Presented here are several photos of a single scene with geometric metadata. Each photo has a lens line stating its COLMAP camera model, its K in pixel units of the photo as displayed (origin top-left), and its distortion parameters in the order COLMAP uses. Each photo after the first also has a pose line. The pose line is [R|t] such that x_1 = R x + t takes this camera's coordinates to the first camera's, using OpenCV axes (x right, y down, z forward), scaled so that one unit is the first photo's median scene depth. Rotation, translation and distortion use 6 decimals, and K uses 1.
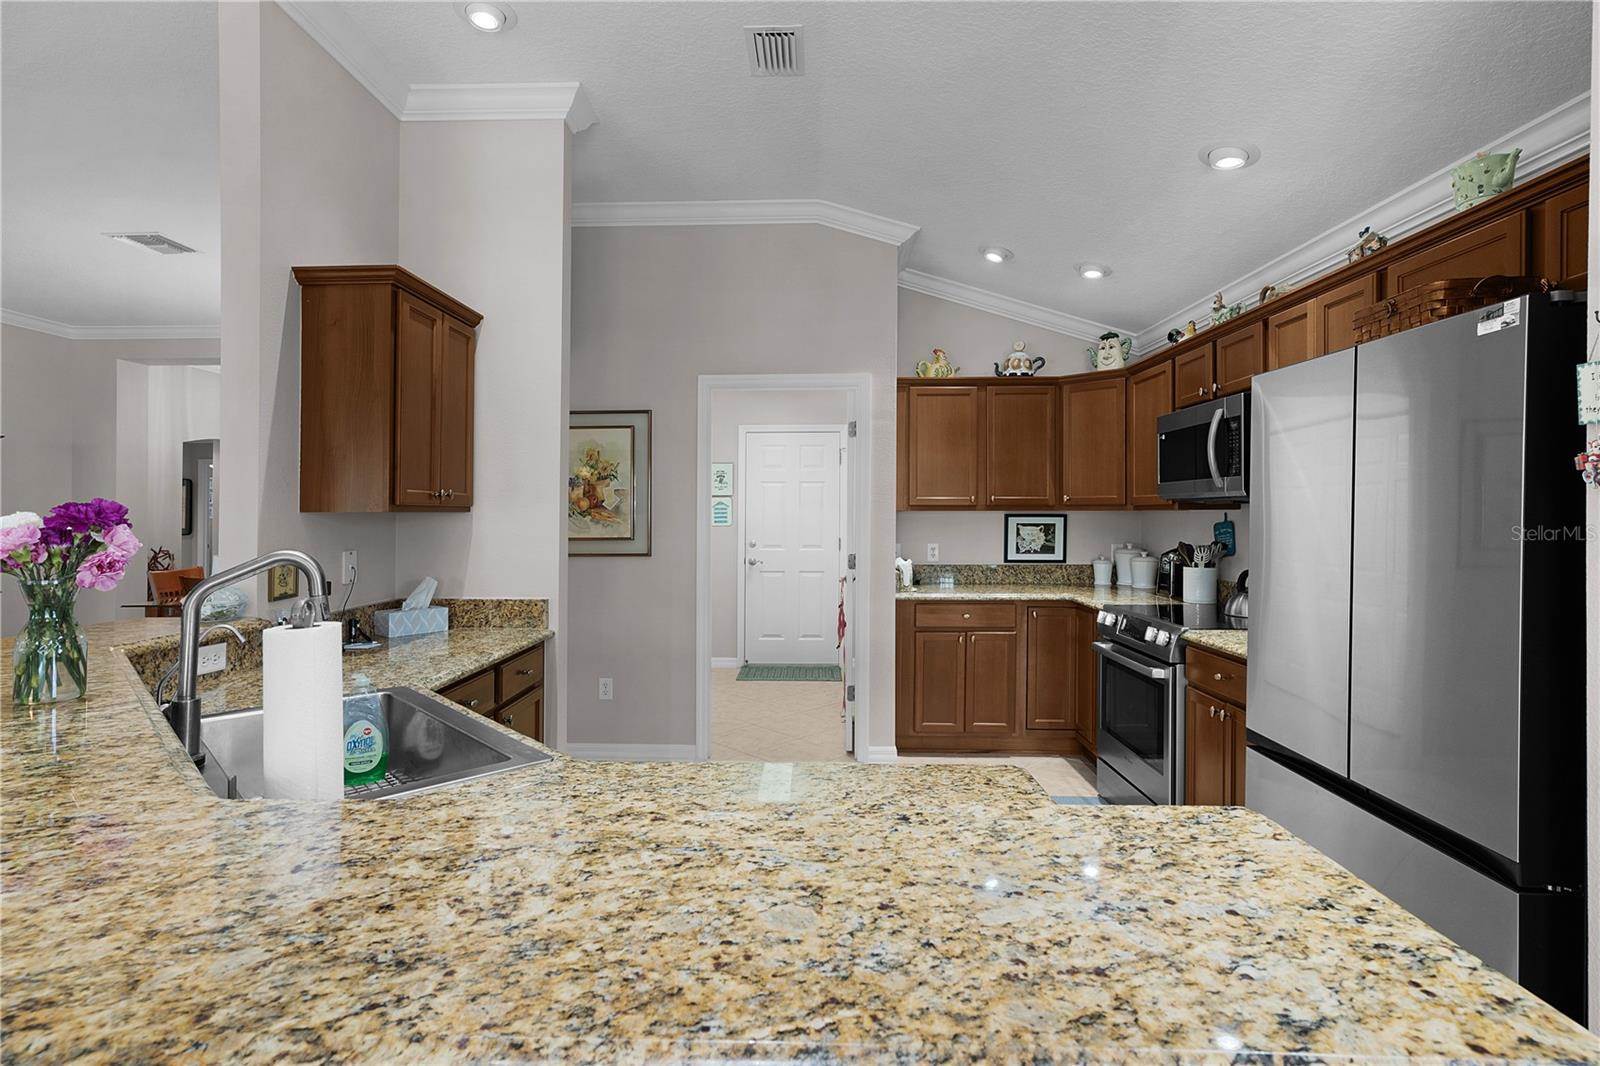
lens RADIAL K [[791.7, 0, 796.9], [0, 791.7, 509.9], [0, 0, 1]] dist [0.003286, 0.000911]
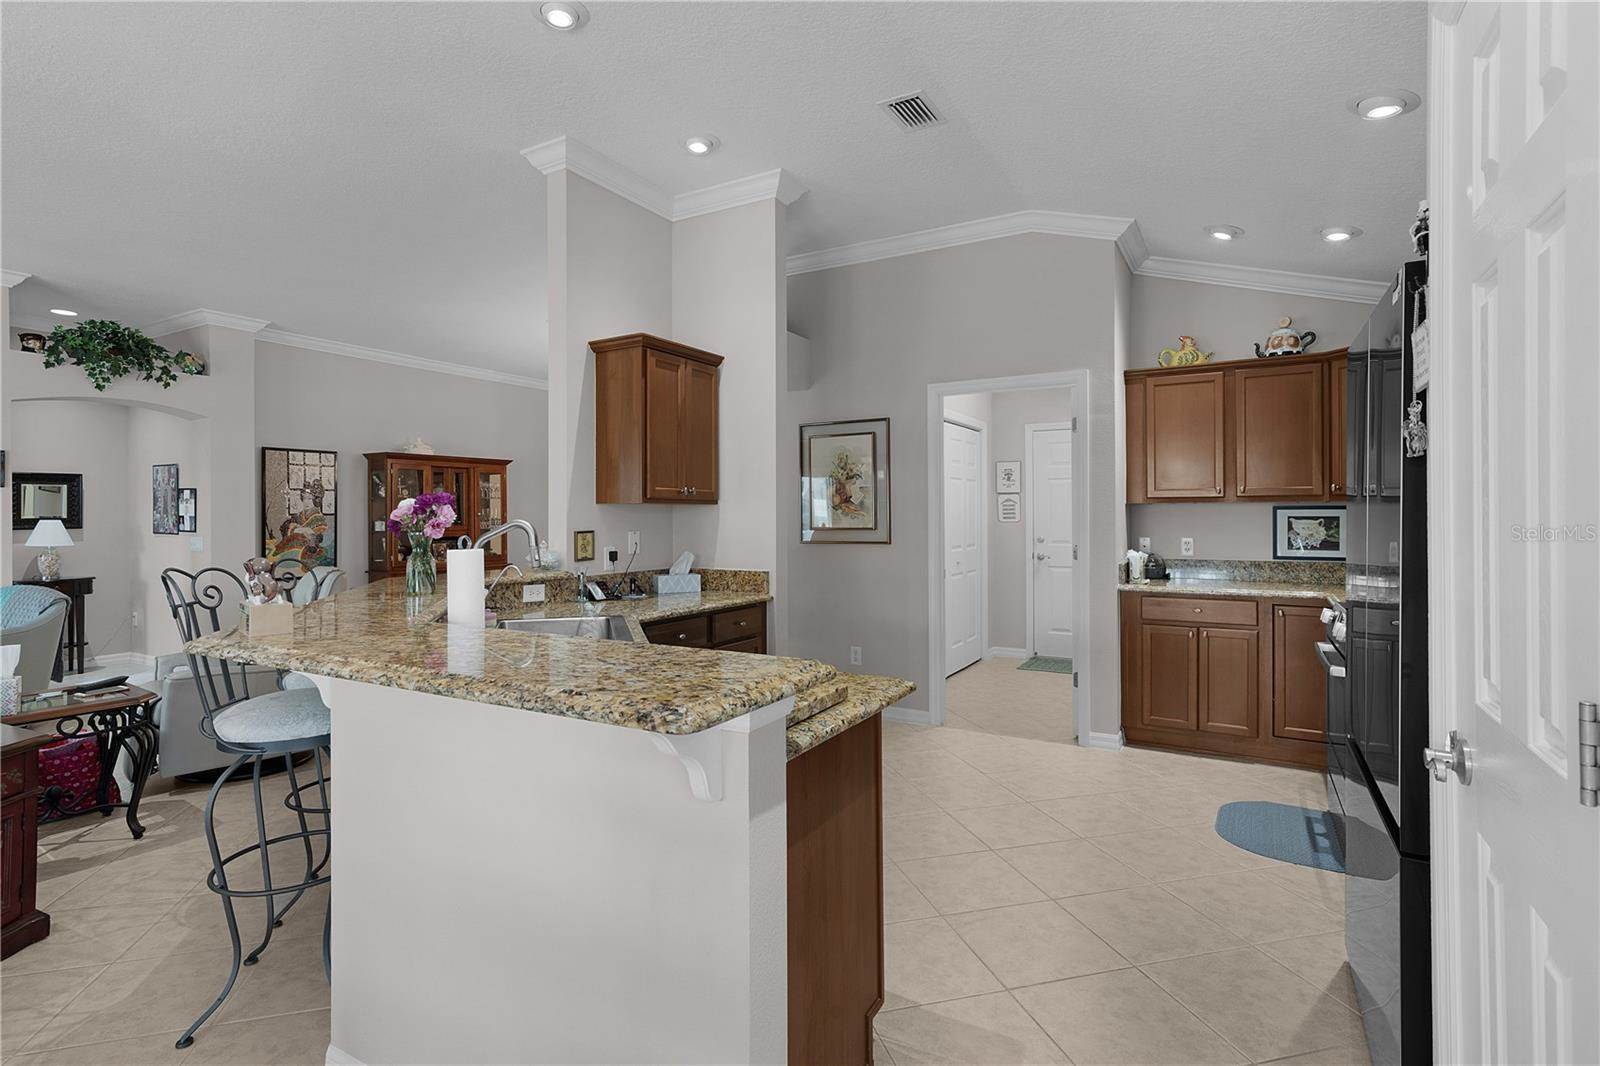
lens RADIAL K [[783.8, 0, 793.0], [0, 783.8, 519.4], [0, 0, 1]] dist [-0.001772, 0.009542]
pose [[0.882580, -0.000136, -0.470162, 0.230460], [0.004256, 0.999961, 0.007700, 0.012994], [0.470143, -0.008797, 0.882546, -0.078222]]
